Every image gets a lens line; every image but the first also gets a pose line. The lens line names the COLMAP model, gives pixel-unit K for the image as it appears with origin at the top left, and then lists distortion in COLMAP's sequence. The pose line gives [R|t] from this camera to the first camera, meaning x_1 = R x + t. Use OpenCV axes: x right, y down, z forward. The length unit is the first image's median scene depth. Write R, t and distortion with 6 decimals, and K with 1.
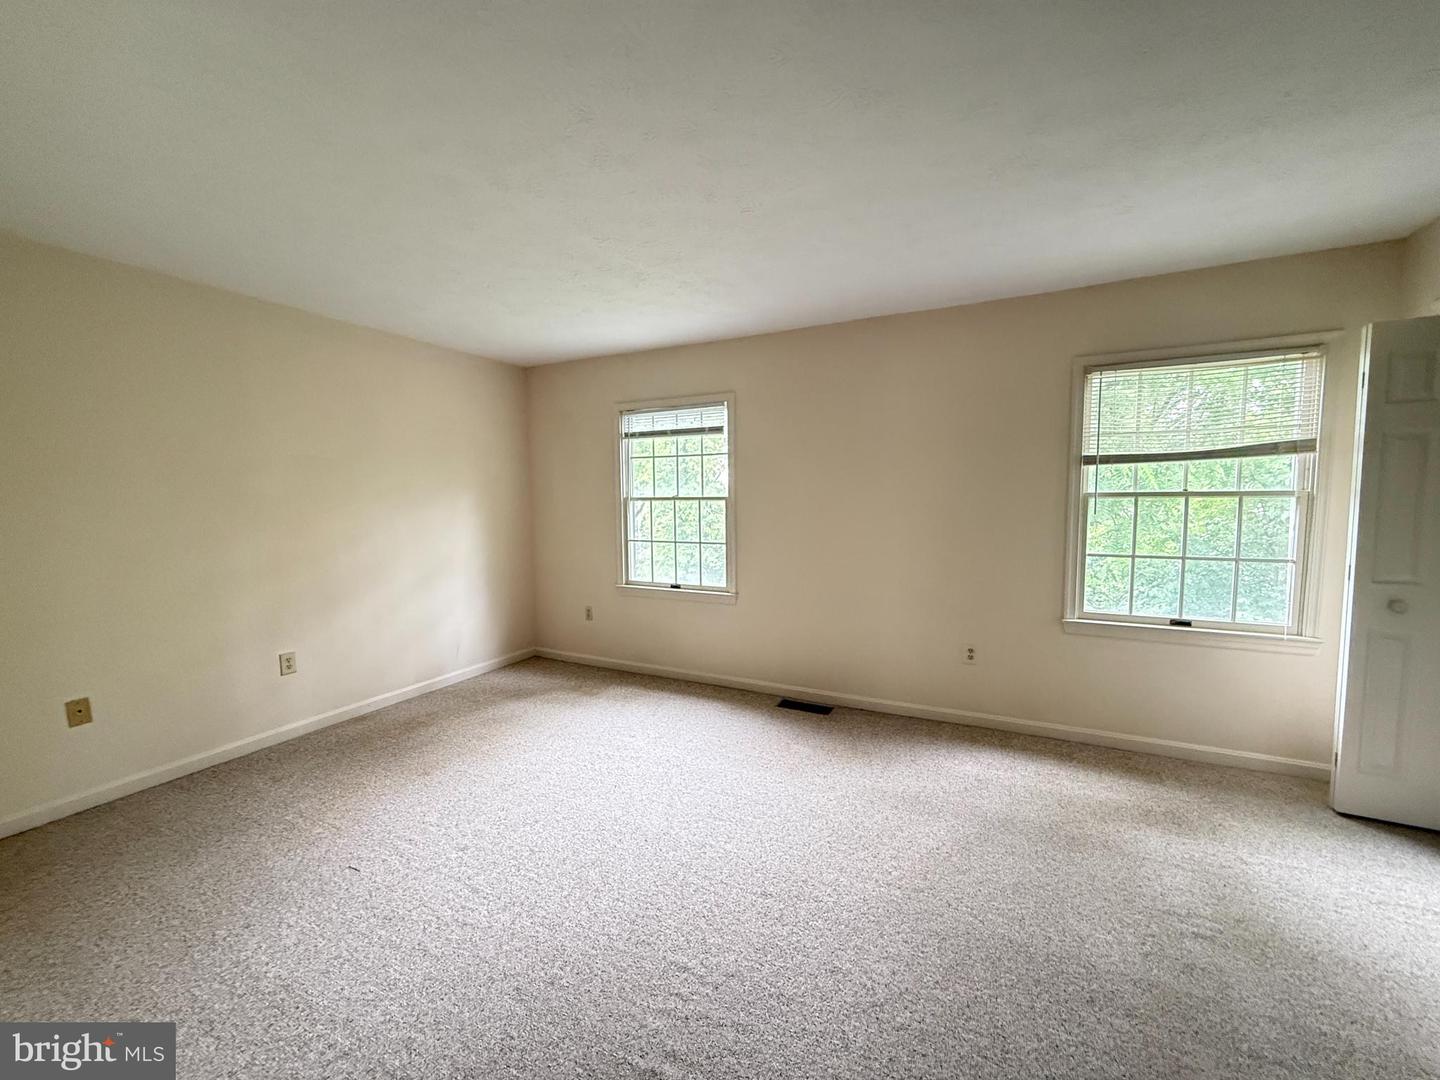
lens RADIAL K [[589.1, 0, 720.0], [0, 589.1, 540.0], [0, 0, 1]] dist [-0.000991, -0.000146]
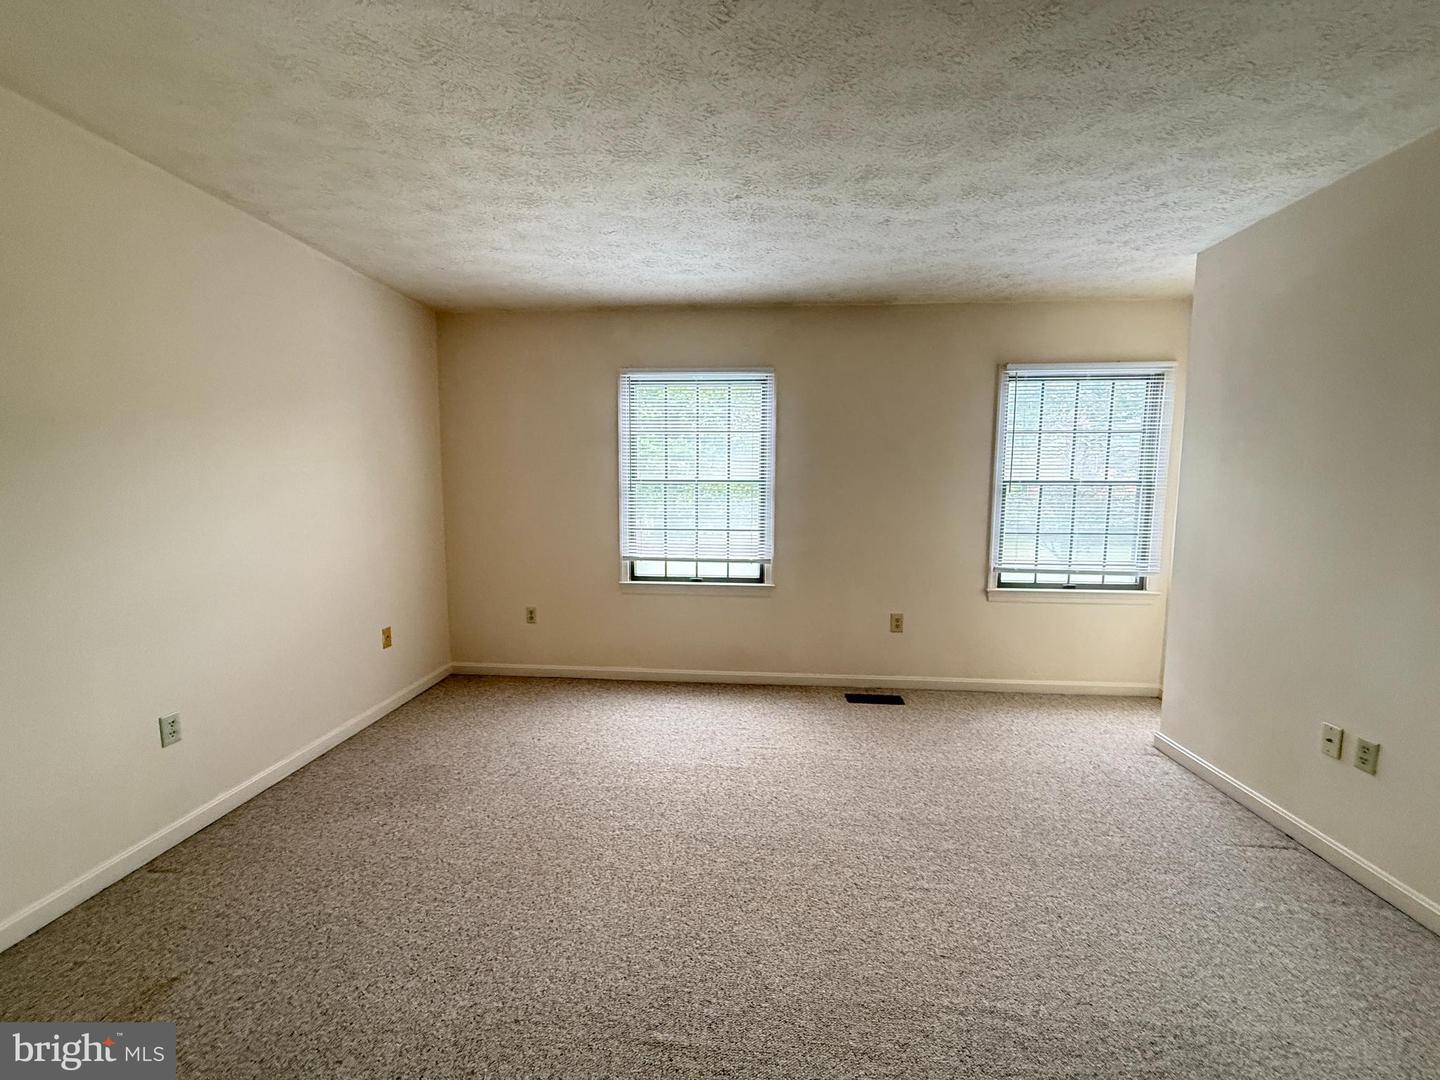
lens RADIAL K [[589.1, 0, 720.0], [0, 589.1, 540.0], [0, 0, 1]] dist [-0.000991, -0.000146]
pose [[0.933460, -0.024623, 0.357836, -0.348404], [0.013338, 0.999334, 0.033970, -0.009513], [-0.358434, -0.026937, 0.933166, 0.162531]]
